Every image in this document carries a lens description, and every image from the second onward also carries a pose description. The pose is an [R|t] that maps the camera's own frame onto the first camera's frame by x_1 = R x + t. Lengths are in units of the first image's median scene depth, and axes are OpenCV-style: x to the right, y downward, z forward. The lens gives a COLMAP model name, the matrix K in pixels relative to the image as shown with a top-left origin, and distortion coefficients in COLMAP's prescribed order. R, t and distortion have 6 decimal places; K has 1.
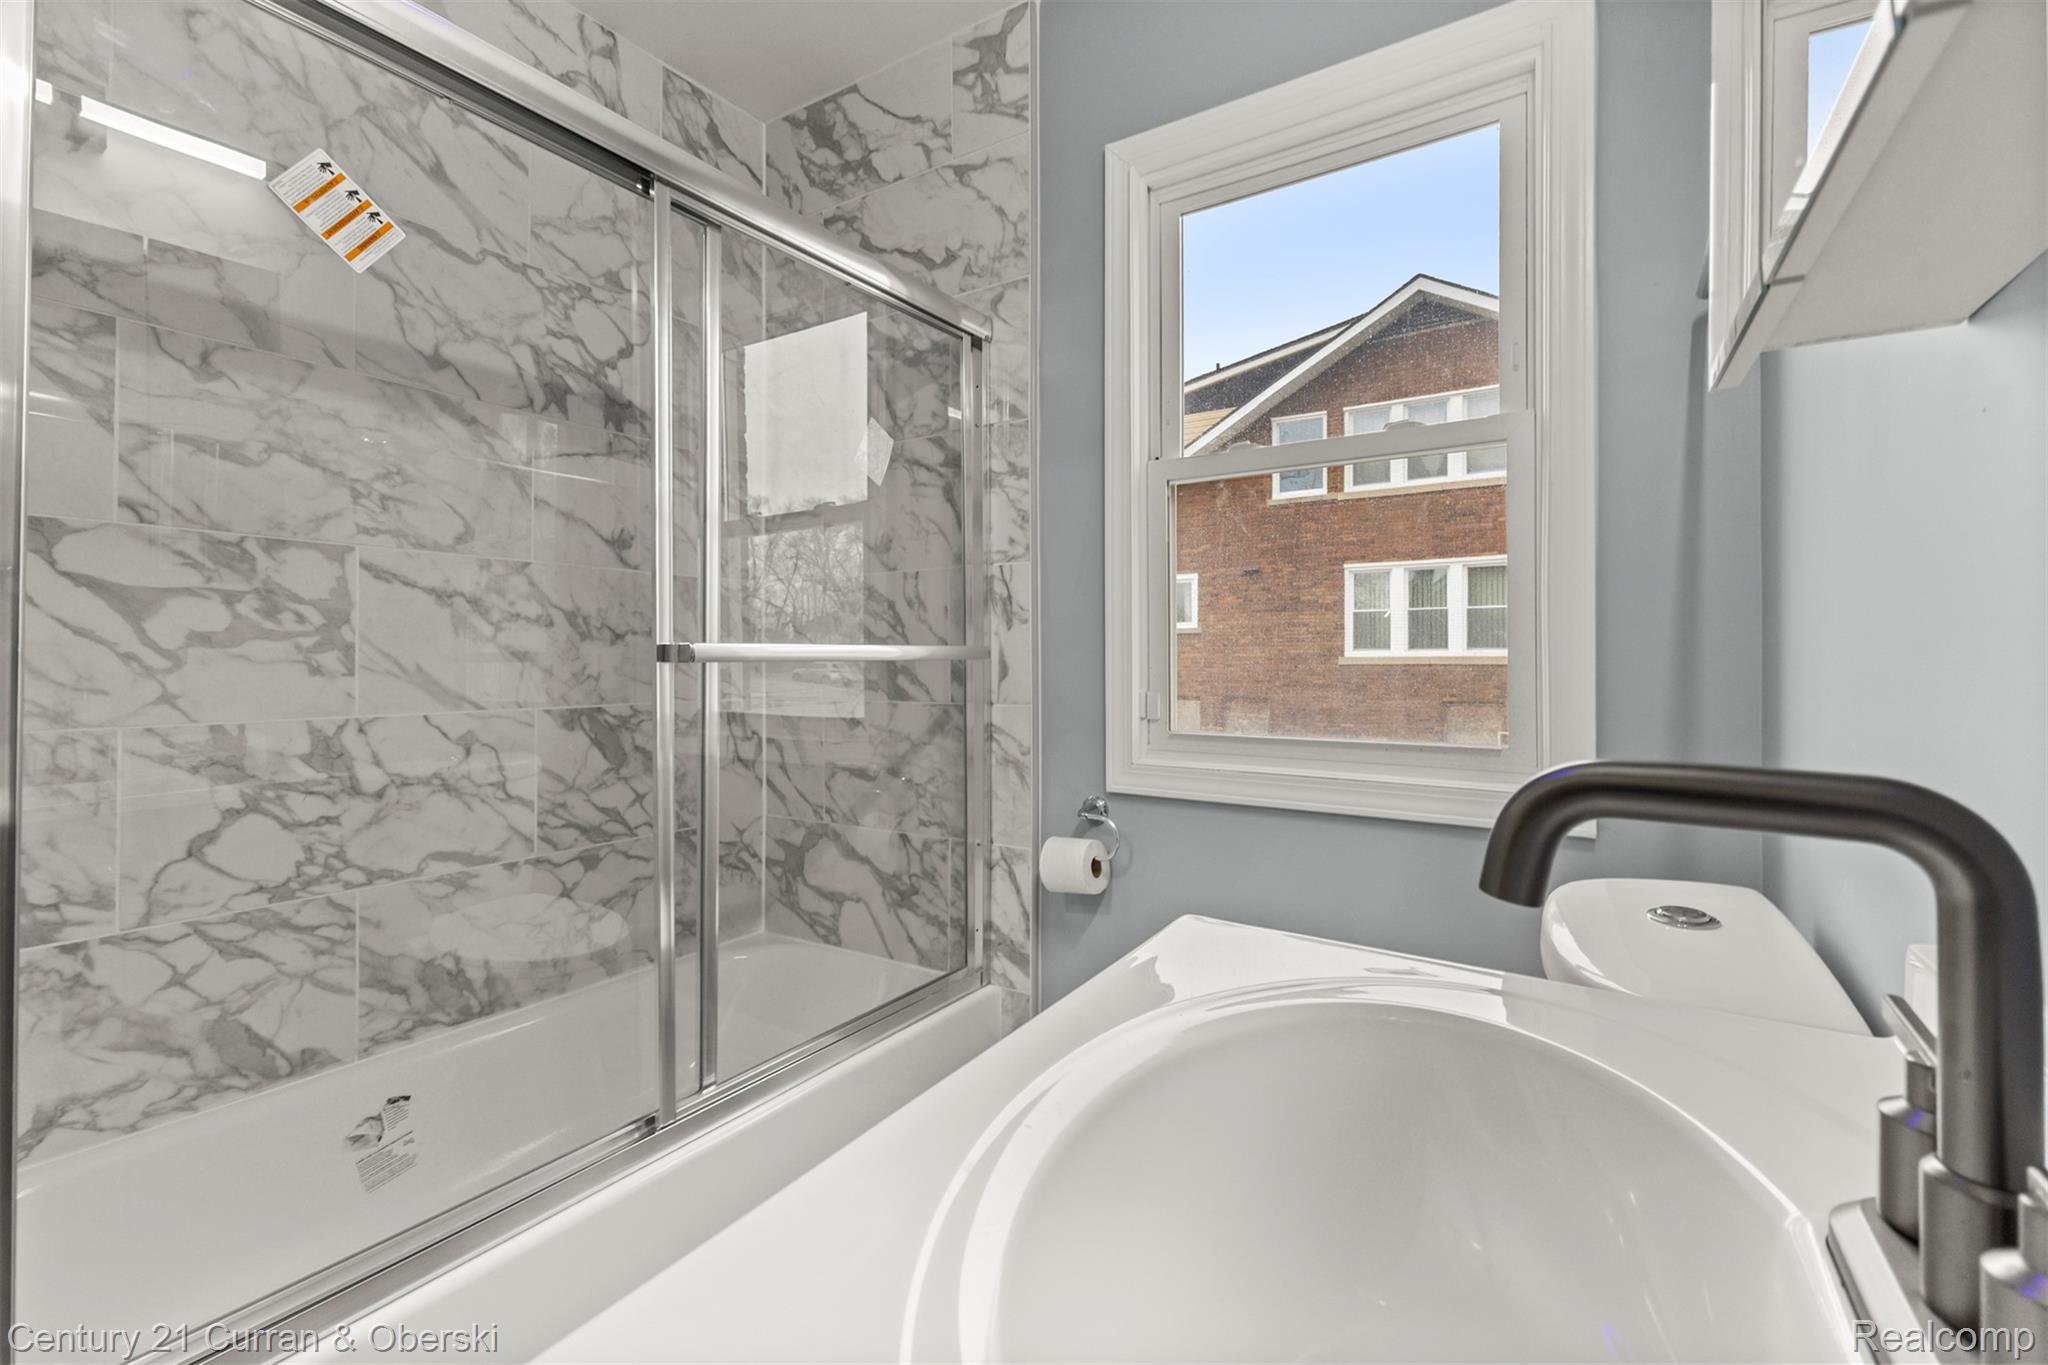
lens RADIAL K [[886.1, 0, 1034.4], [0, 886.1, 639.4], [0, 0, 1]] dist [0.001324, -0.000896]
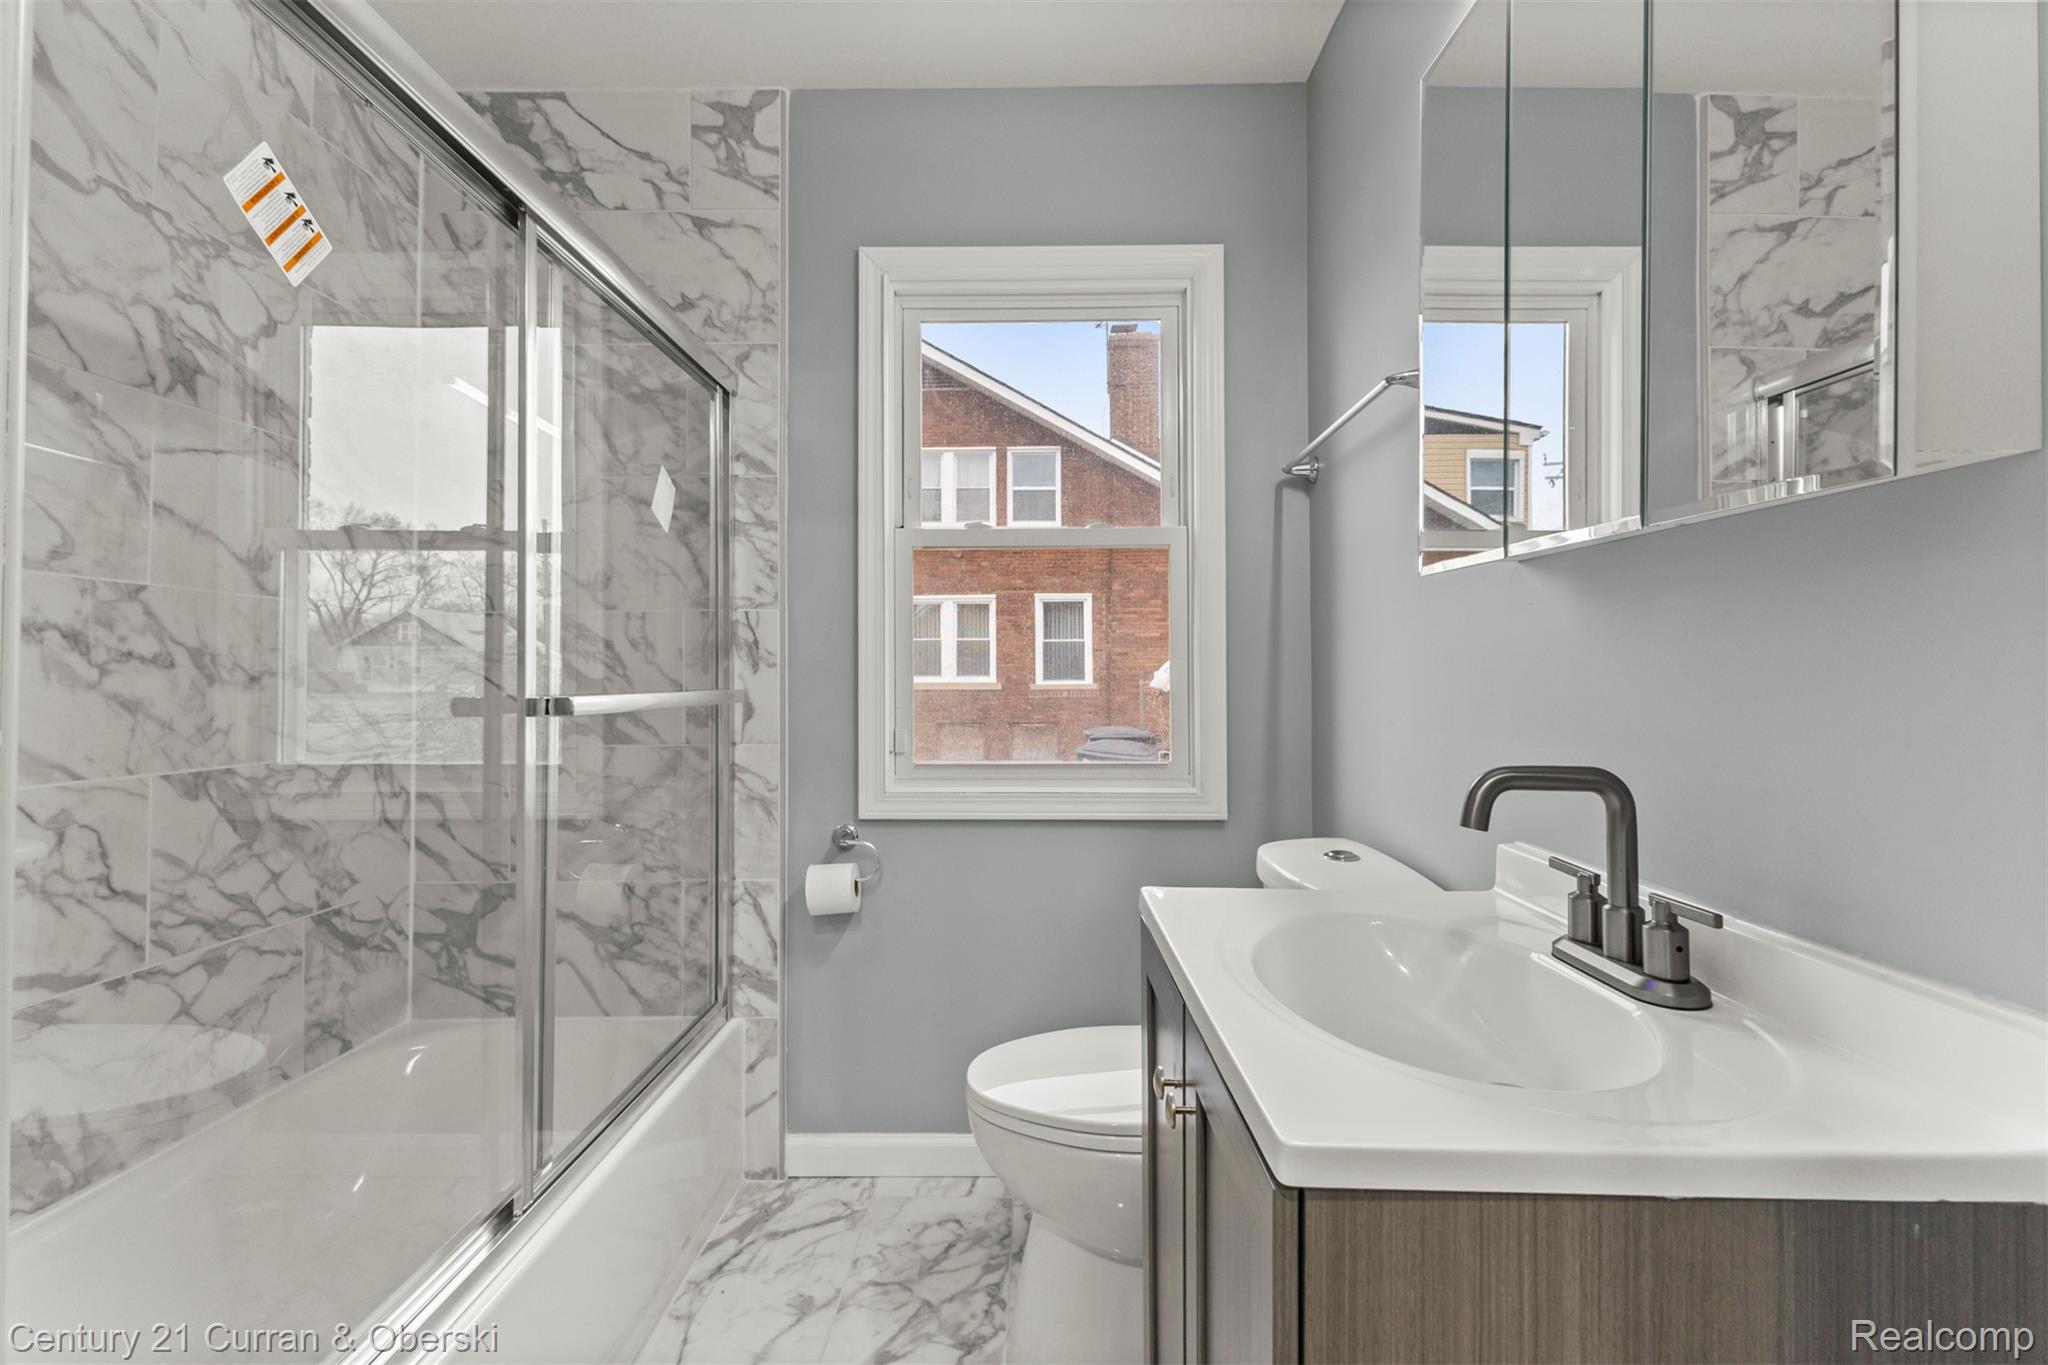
lens RADIAL K [[886.1, 0, 1034.4], [0, 886.1, 639.4], [0, 0, 1]] dist [0.001324, -0.000896]
pose [[0.844747, 0.022663, 0.534686, -0.310580], [-0.008597, 0.999549, -0.028784, -0.023066], [-0.535097, 0.019718, 0.844561, -0.065515]]
